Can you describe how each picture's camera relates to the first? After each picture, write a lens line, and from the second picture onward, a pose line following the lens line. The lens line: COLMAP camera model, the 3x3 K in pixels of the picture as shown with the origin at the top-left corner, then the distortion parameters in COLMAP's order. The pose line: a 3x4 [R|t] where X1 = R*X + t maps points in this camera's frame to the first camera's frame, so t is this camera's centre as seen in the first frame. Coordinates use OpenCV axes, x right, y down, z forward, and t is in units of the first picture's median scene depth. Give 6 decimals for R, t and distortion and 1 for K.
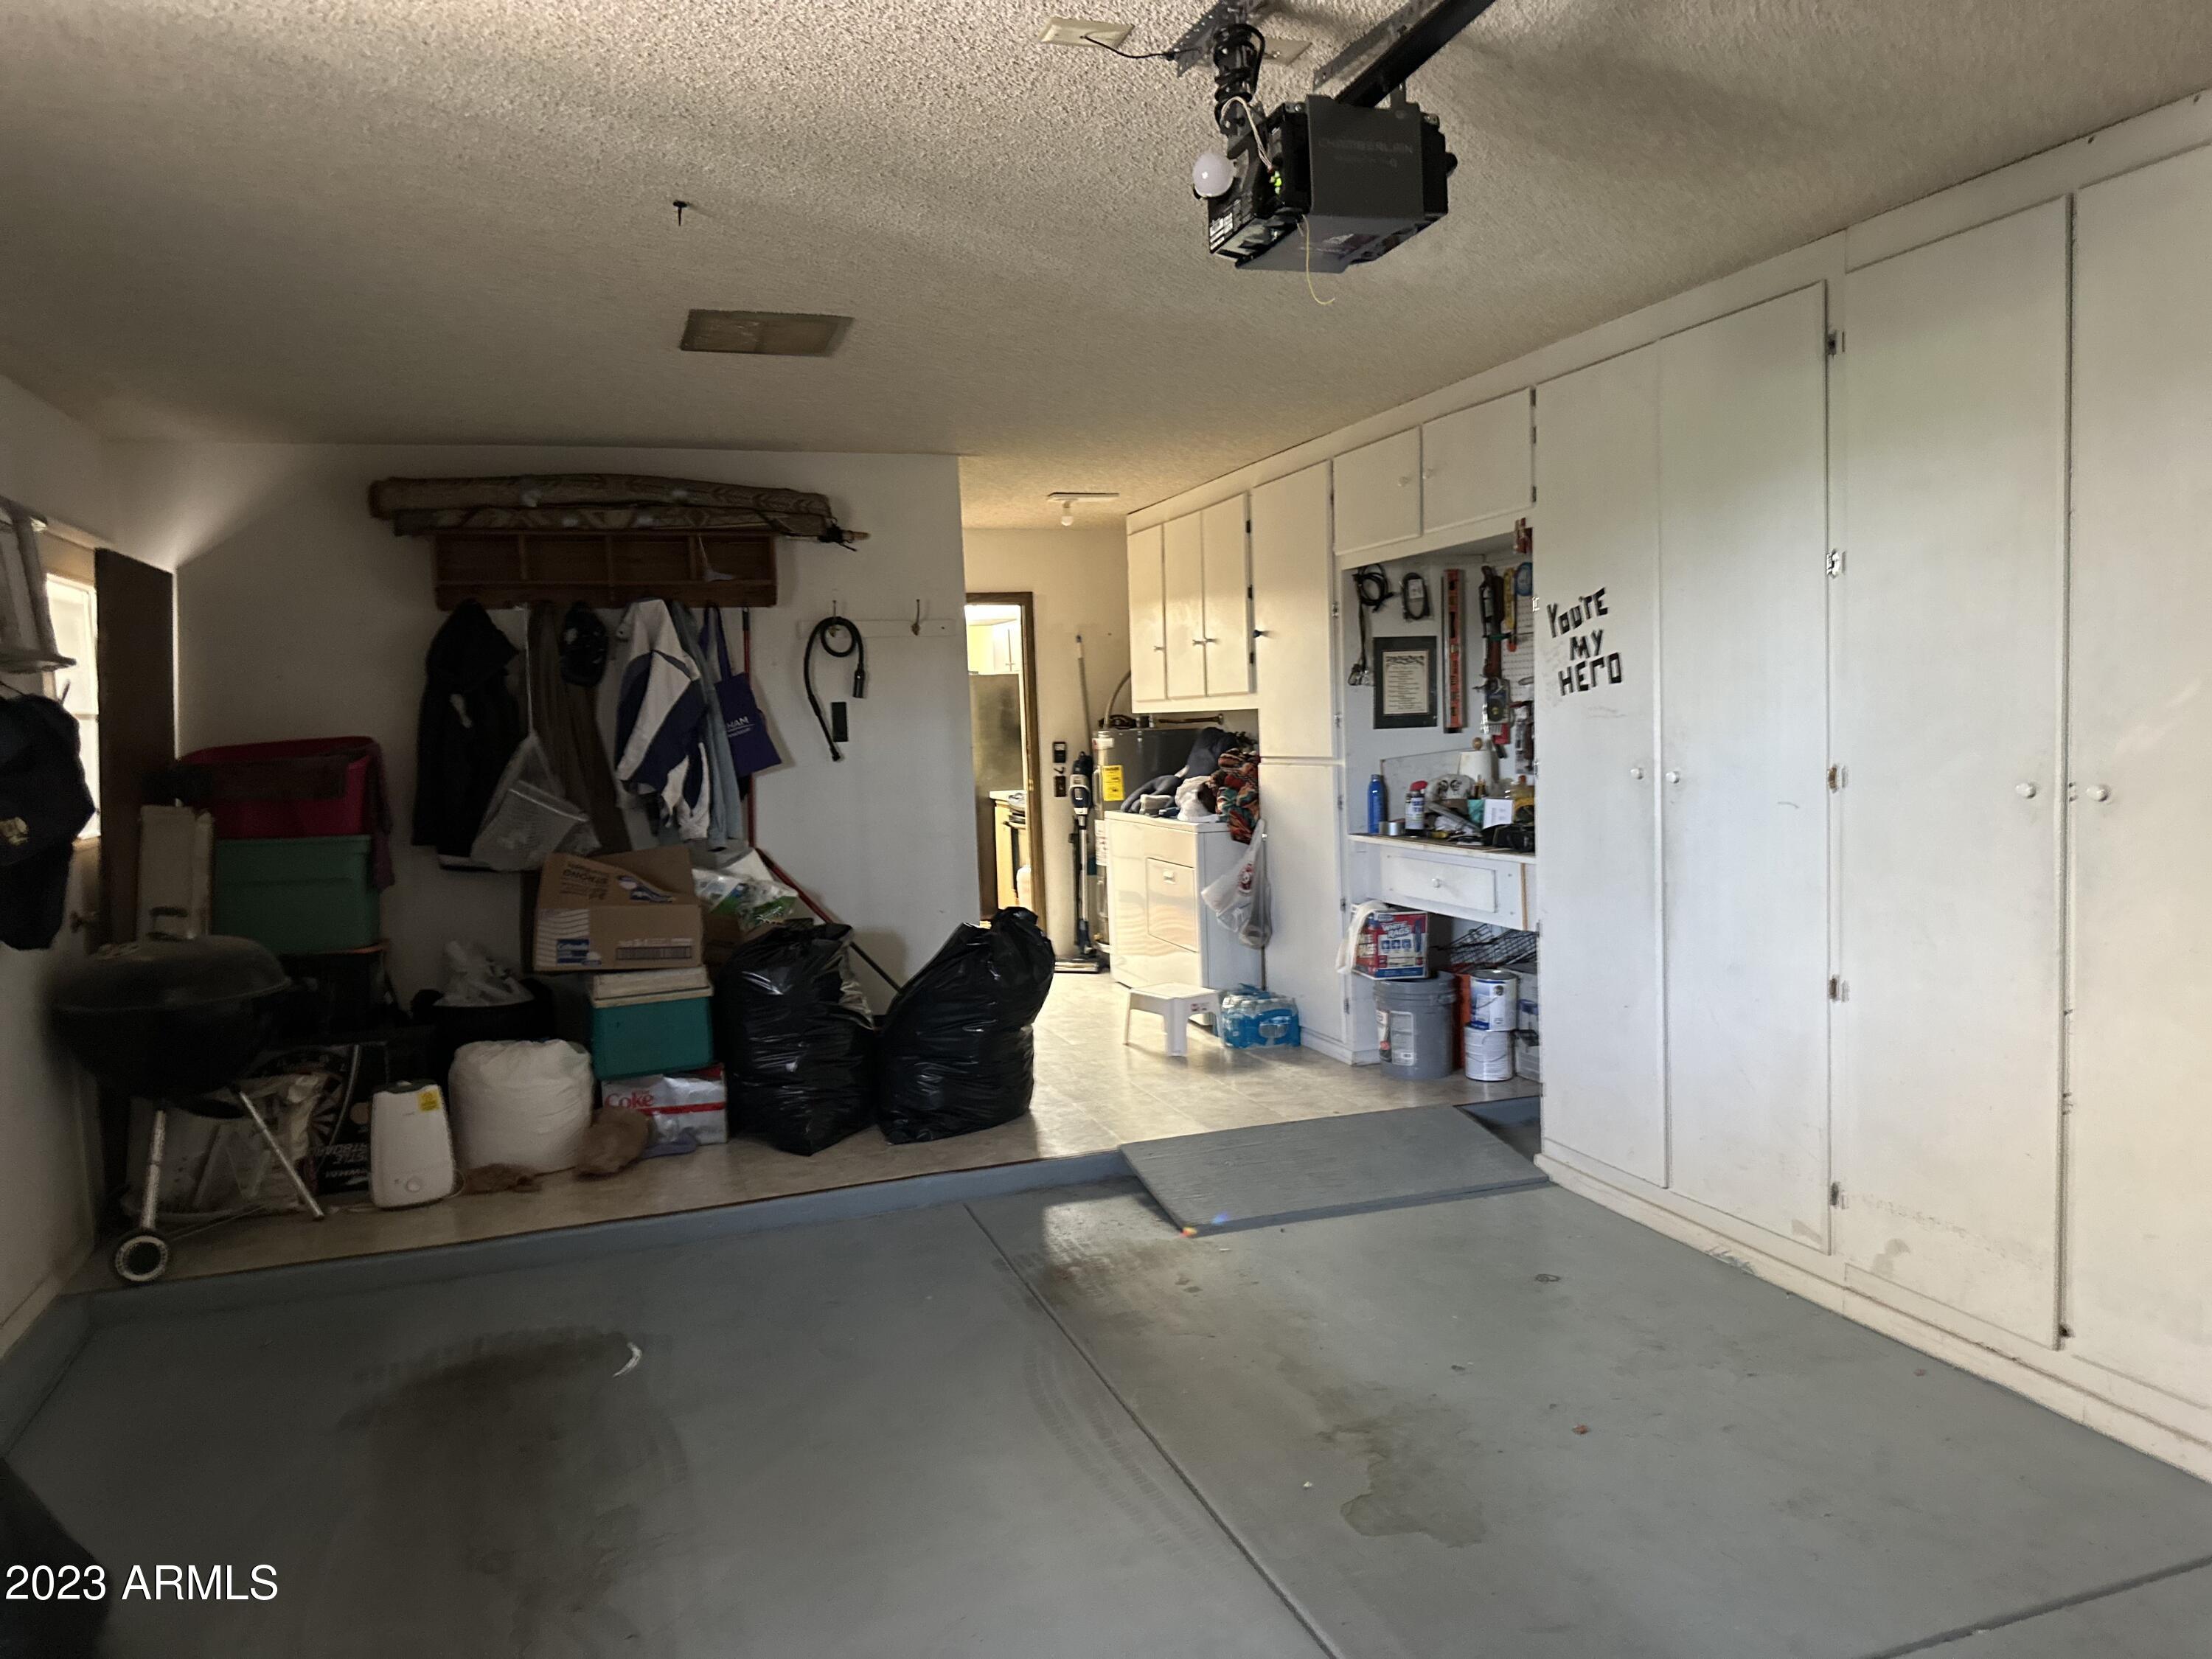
lens RADIAL K [[1537.0, 0, 1107.6], [0, 1537.0, 839.9], [0, 0, 1]] dist [0.103394, -0.158094]
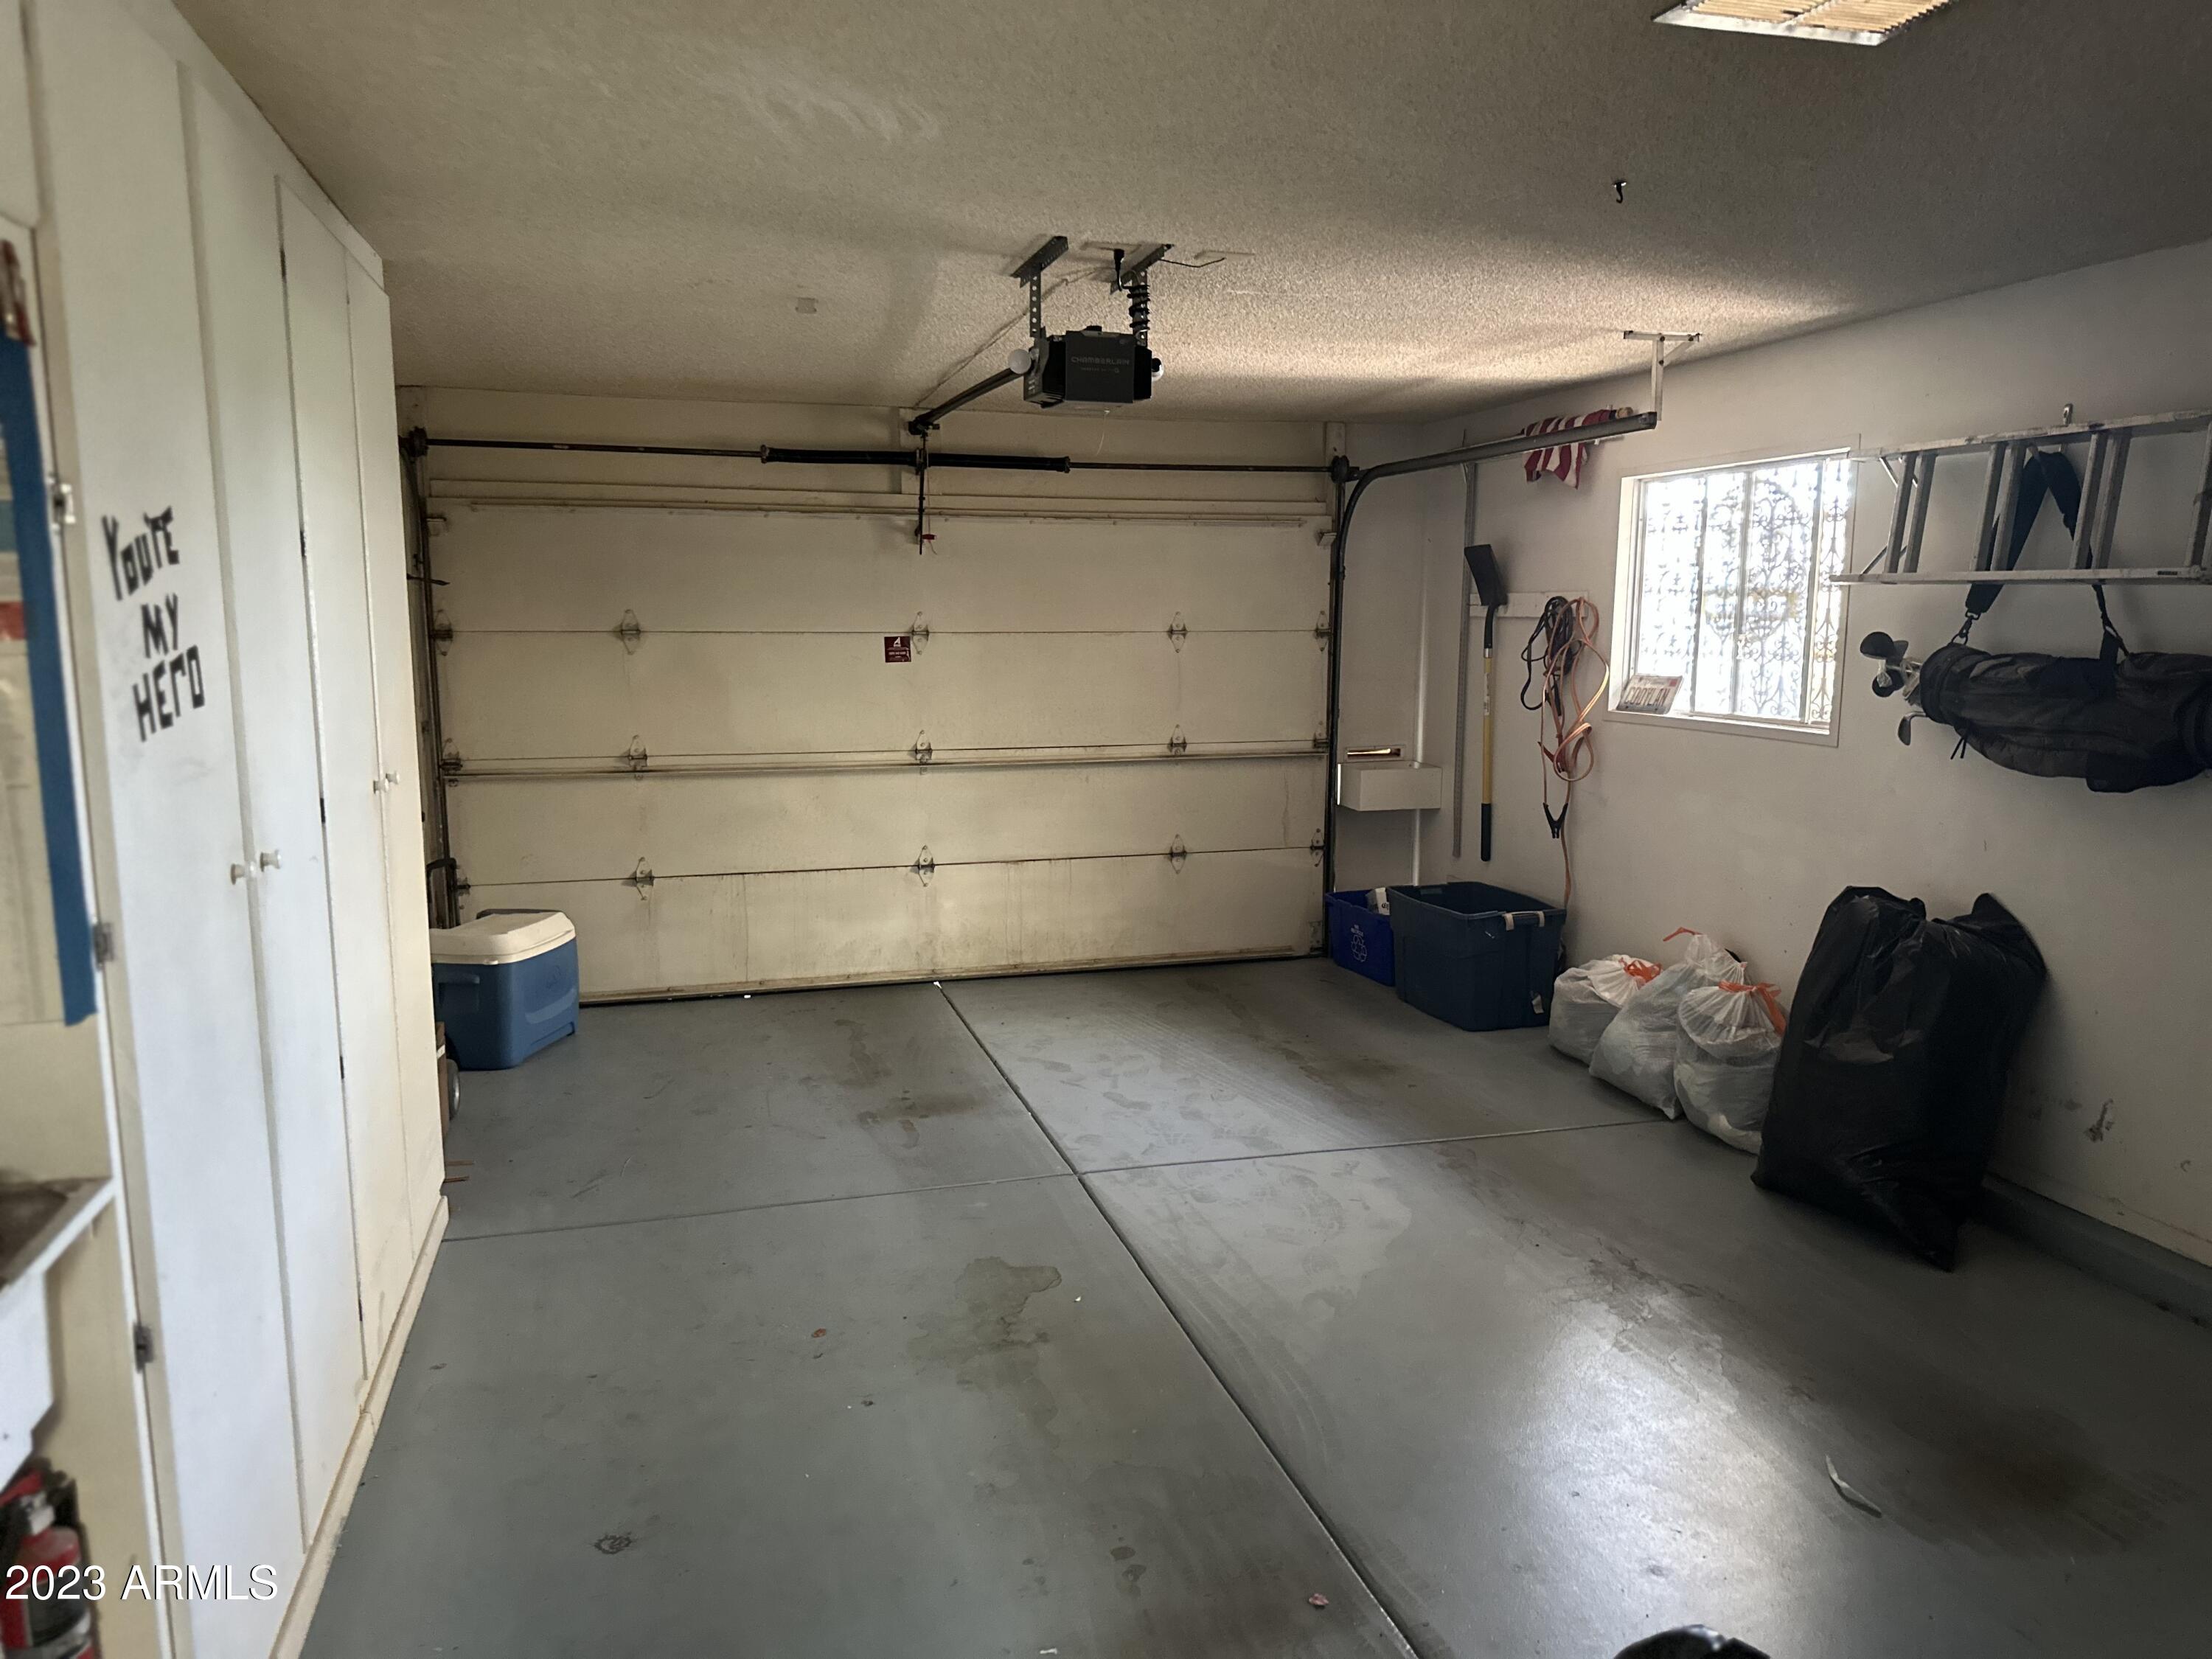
lens RADIAL K [[1537.0, 0, 1107.6], [0, 1537.0, 839.9], [0, 0, 1]] dist [0.103394, -0.158094]
pose [[-0.997463, 0.023749, 0.067110, 0.006563], [0.037989, 0.974839, 0.219651, -0.153686], [-0.060205, 0.221643, -0.973268, 1.434628]]
